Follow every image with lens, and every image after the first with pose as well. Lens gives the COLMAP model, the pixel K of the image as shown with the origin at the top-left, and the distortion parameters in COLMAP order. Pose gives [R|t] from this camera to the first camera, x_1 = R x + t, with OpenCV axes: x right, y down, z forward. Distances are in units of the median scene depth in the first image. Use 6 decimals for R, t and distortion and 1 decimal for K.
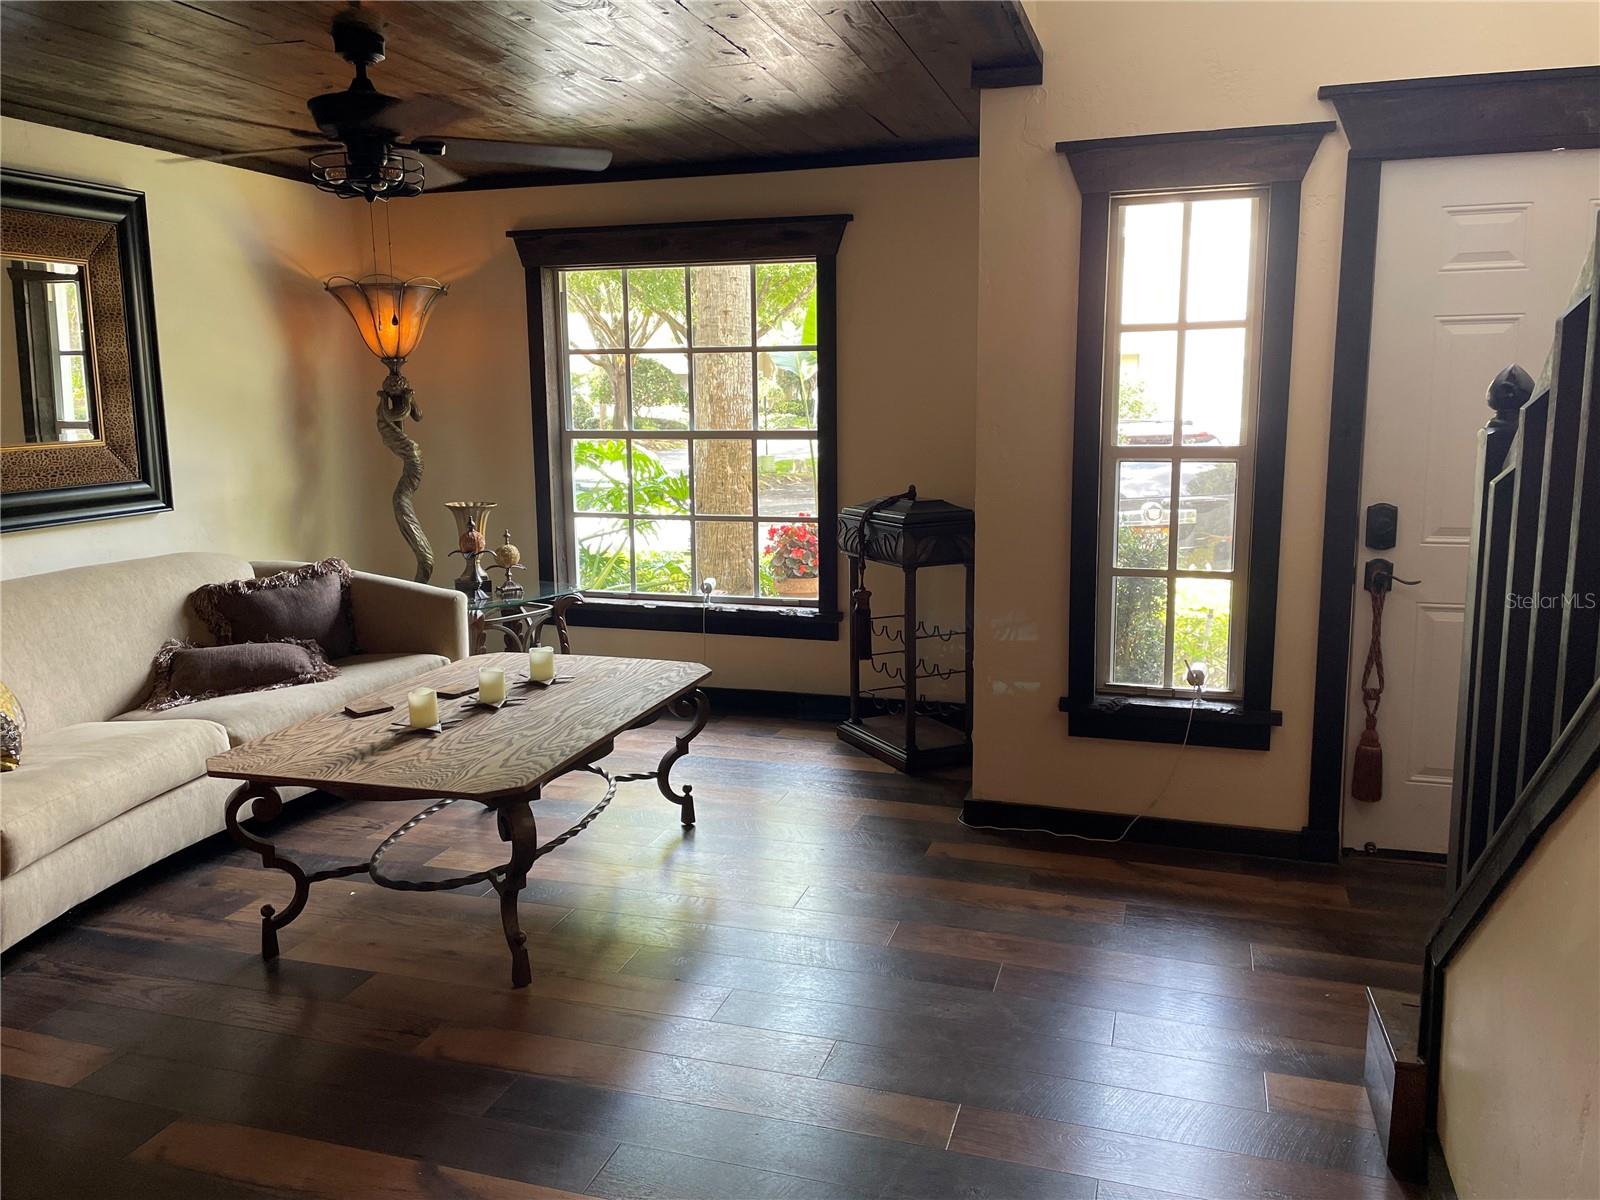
lens RADIAL K [[1207.2, 0, 801.9], [0, 1207.2, 589.6], [0, 0, 1]] dist [0.095297, -0.130591]
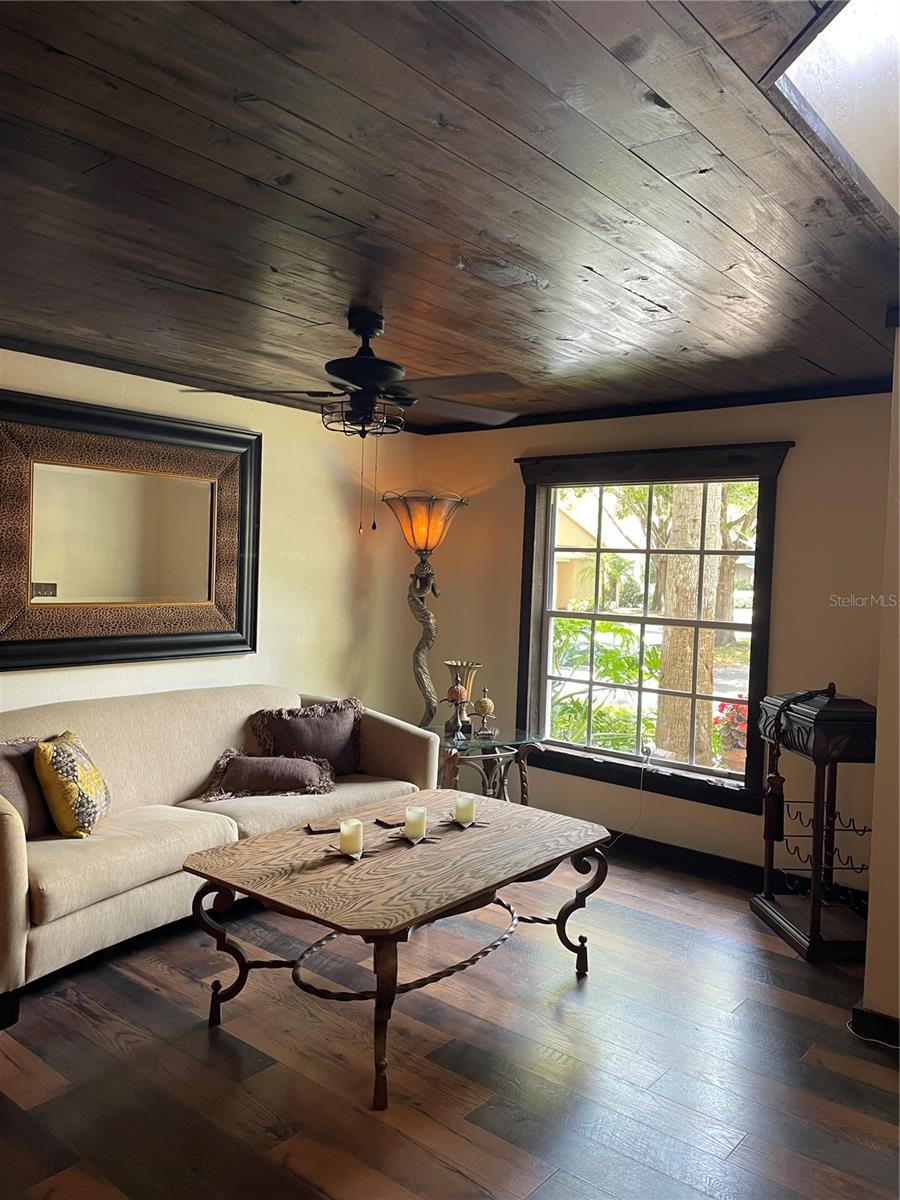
lens RADIAL K [[905.4, 0, 450.0], [0, 905.4, 600.0], [0, 0, 1]] dist [0.095297, -0.130591]
pose [[0.925636, 0.057037, -0.374093, 0.085709], [-0.105296, 0.988356, -0.109845, -0.037130], [0.363472, 0.141067, 0.920863, 0.126762]]
